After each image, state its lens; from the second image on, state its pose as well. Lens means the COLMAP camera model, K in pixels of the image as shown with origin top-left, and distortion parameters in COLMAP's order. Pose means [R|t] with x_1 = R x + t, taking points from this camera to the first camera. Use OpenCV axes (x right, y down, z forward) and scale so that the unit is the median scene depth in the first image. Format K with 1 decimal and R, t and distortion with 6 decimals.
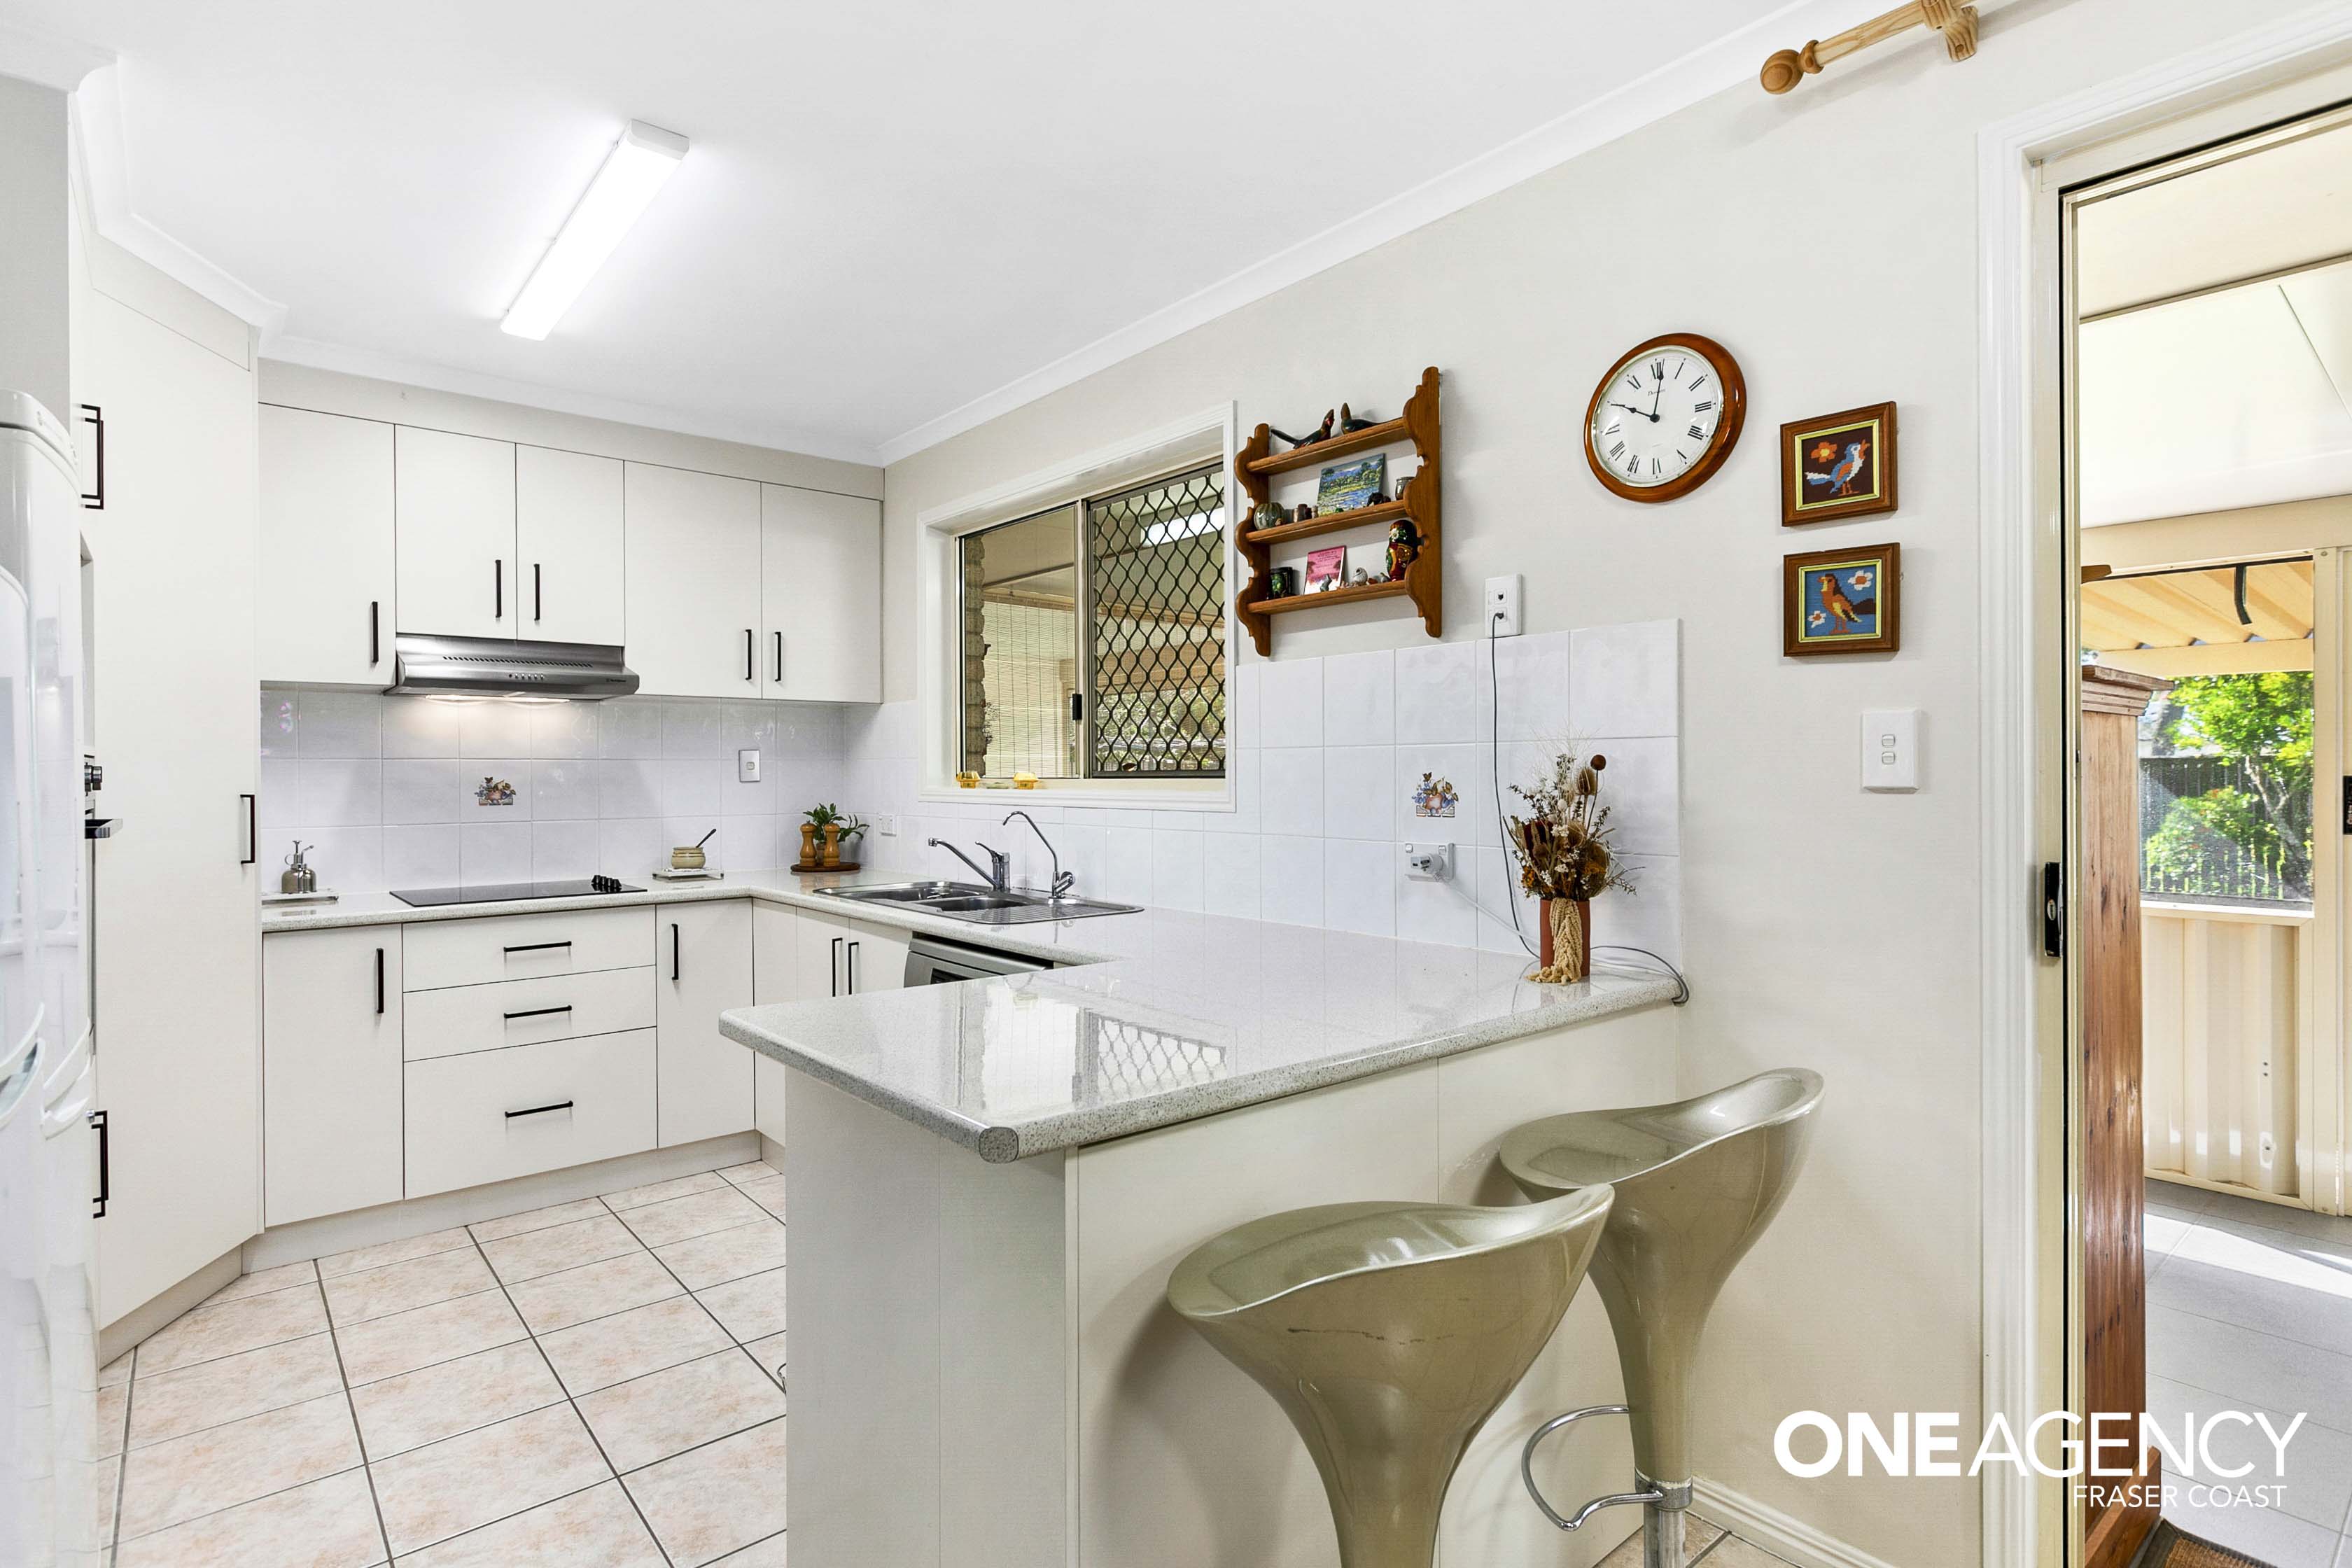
lens RADIAL K [[1150.7, 0, 1174.5], [0, 1150.7, 772.0], [0, 0, 1]] dist [-0.002543, 0.000393]
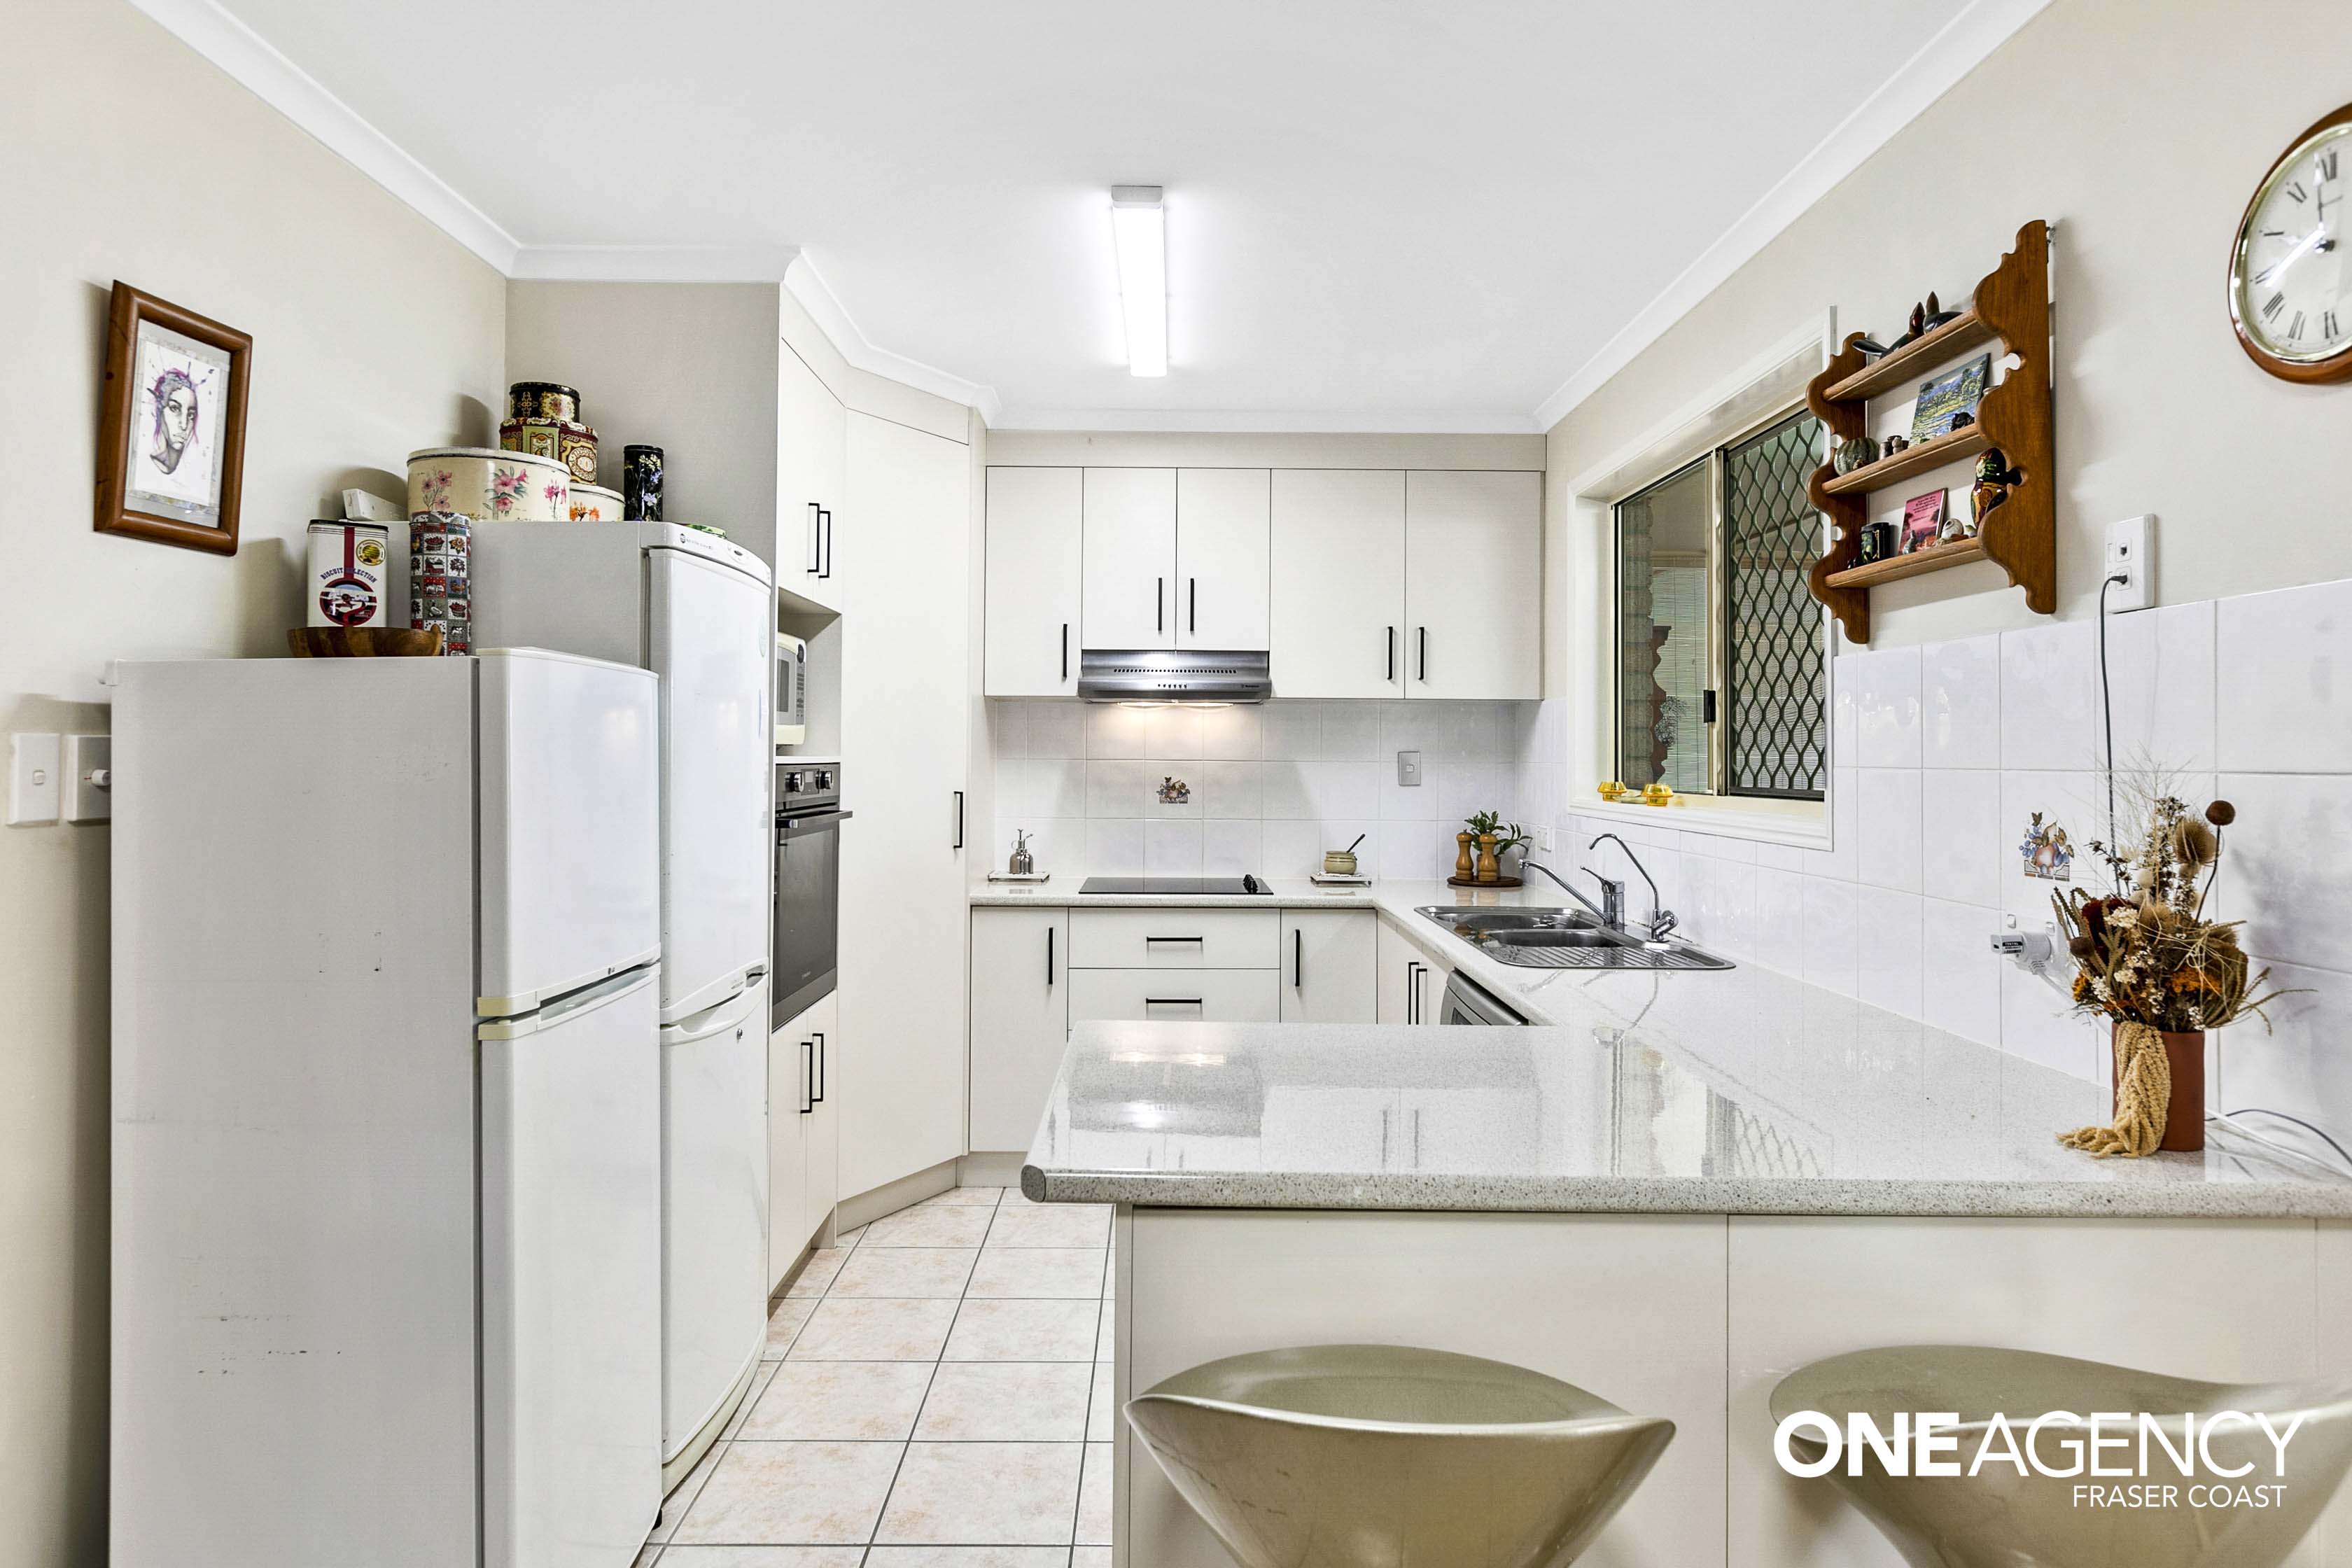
lens RADIAL K [[1326.3, 0, 1195.5], [0, 1326.3, 729.6], [0, 0, 1]] dist [-0.007896, -0.000654]
pose [[0.774890, -0.002006, -0.632093, 0.289119], [-0.011858, 0.999773, -0.017709, -0.025193], [0.631985, 0.021217, 0.774690, 0.068998]]
